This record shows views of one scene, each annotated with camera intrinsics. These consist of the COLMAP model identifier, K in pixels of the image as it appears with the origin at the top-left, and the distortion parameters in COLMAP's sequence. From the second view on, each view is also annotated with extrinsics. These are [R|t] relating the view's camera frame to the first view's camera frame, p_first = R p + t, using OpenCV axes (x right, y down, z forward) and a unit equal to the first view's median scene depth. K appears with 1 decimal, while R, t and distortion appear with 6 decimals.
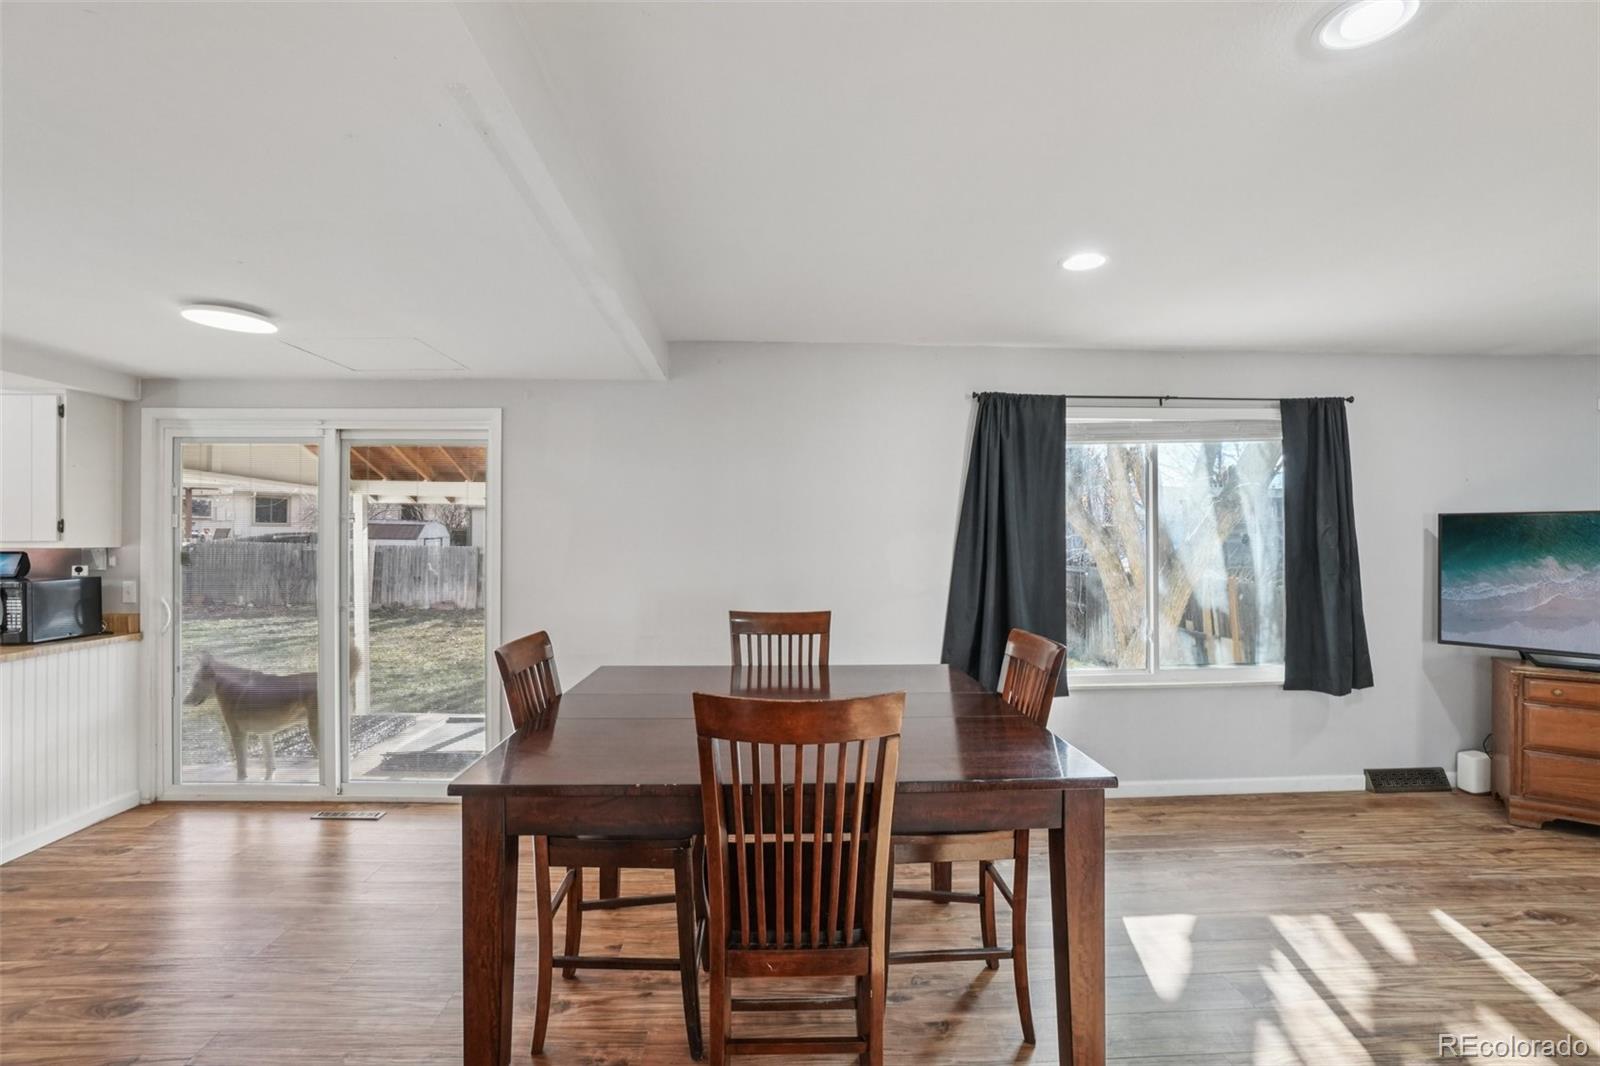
lens RADIAL K [[730.2, 0, 773.0], [0, 730.2, 526.2], [0, 0, 1]] dist [-0.047828, 0.011902]
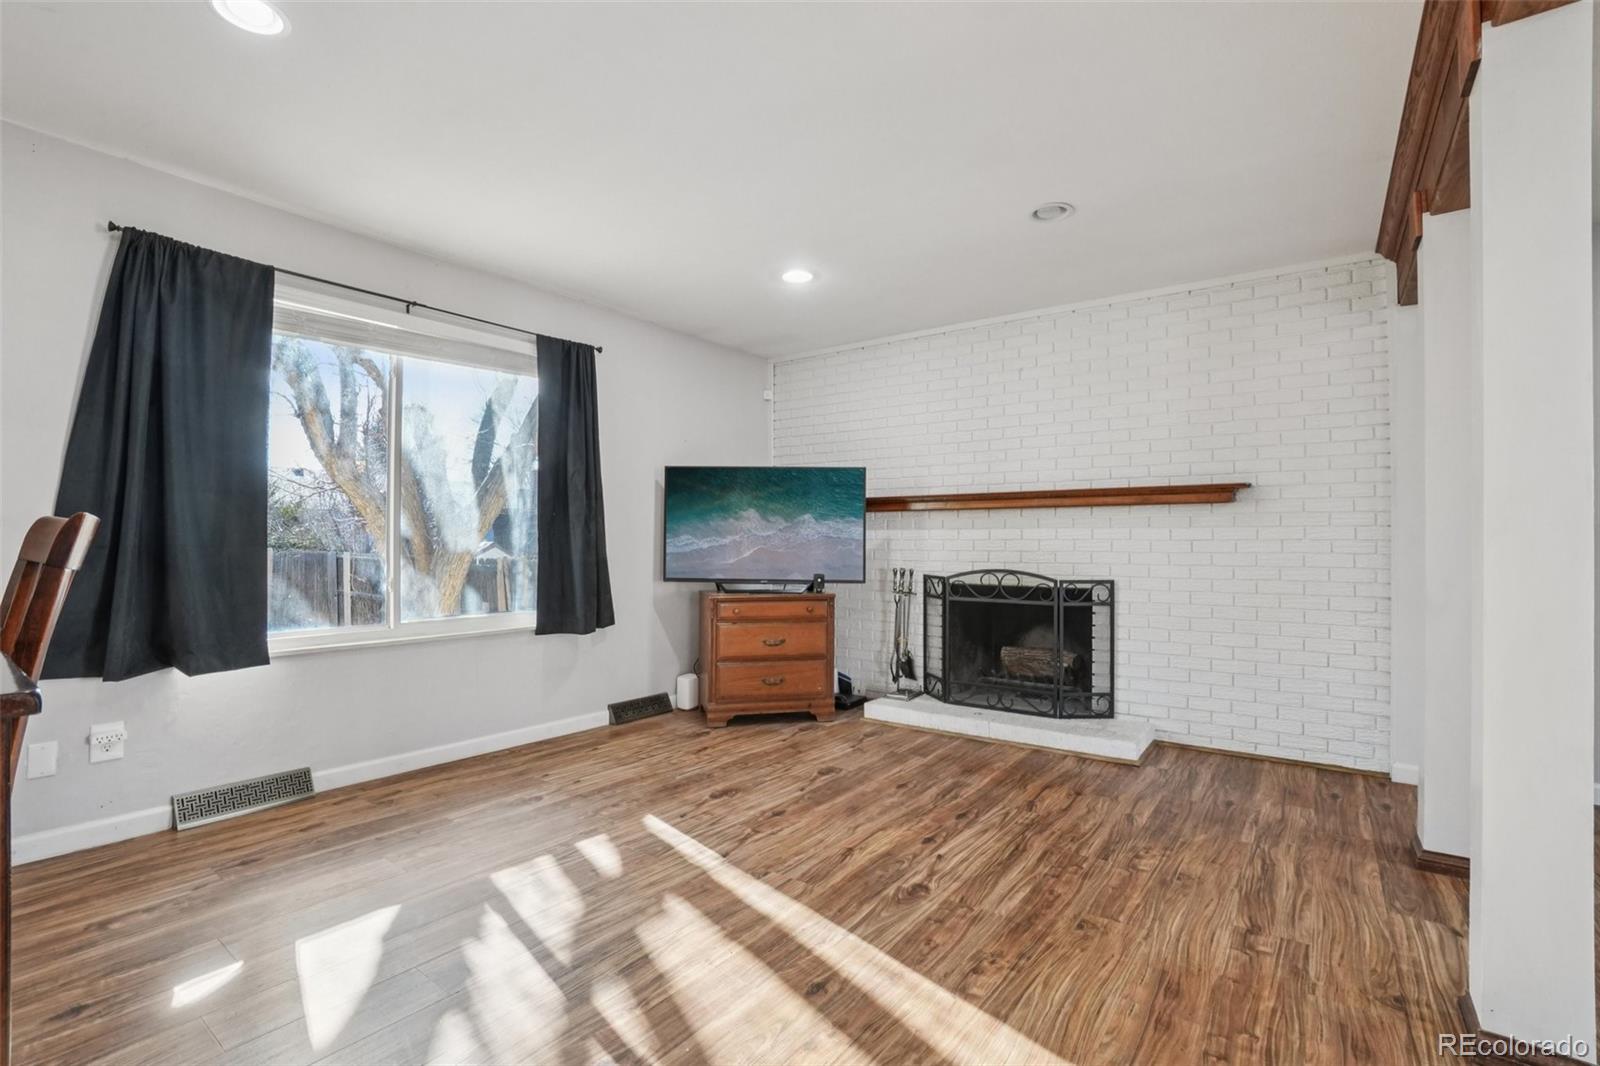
lens RADIAL K [[730.2, 0, 797.4], [0, 730.2, 540.6], [0, 0, 1]] dist [-0.047828, 0.011902]
pose [[0.620326, 0.003204, 0.784338, 0.177389], [-0.016859, 0.999815, 0.009250, 0.093079], [-0.784163, -0.018961, 0.620265, 0.122497]]
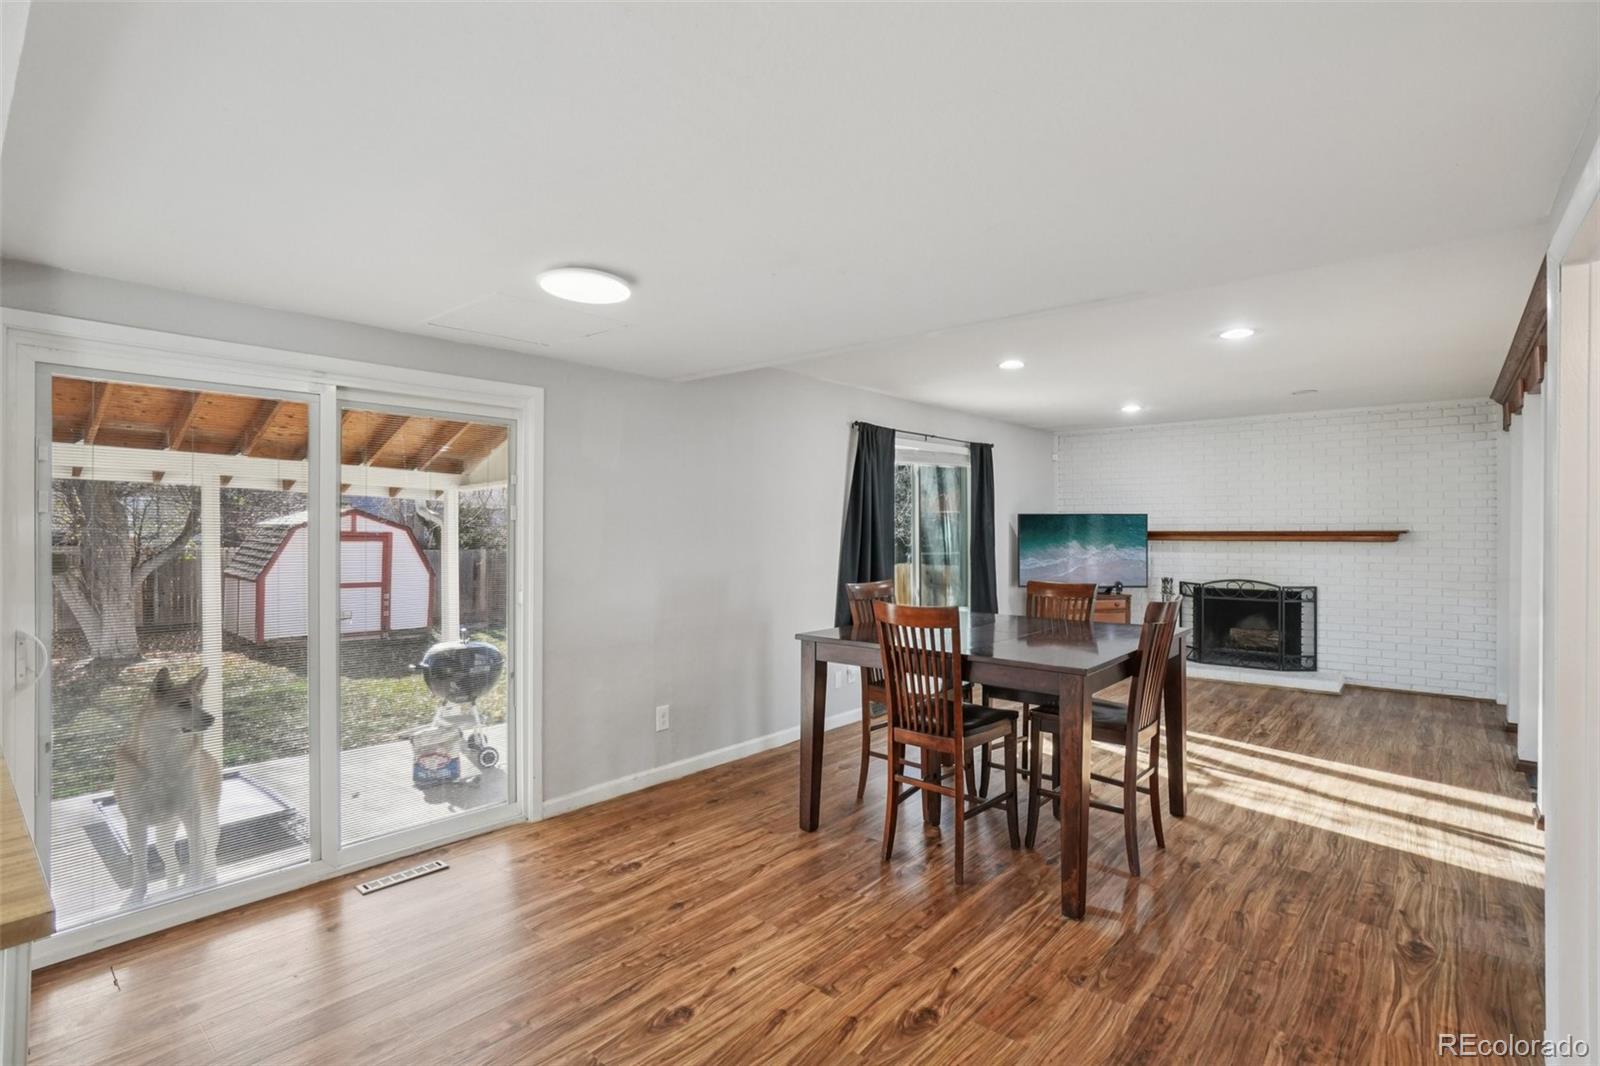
lens RADIAL K [[804.0, 0, 782.2], [0, 804.0, 535.4], [0, 0, 1]] dist [-0.014141, 0.002390]
pose [[0.665207, -0.010141, 0.746590, -1.027093], [-0.011613, 0.999646, 0.023926, -0.004113], [-0.746569, -0.024586, 0.664854, 0.101152]]
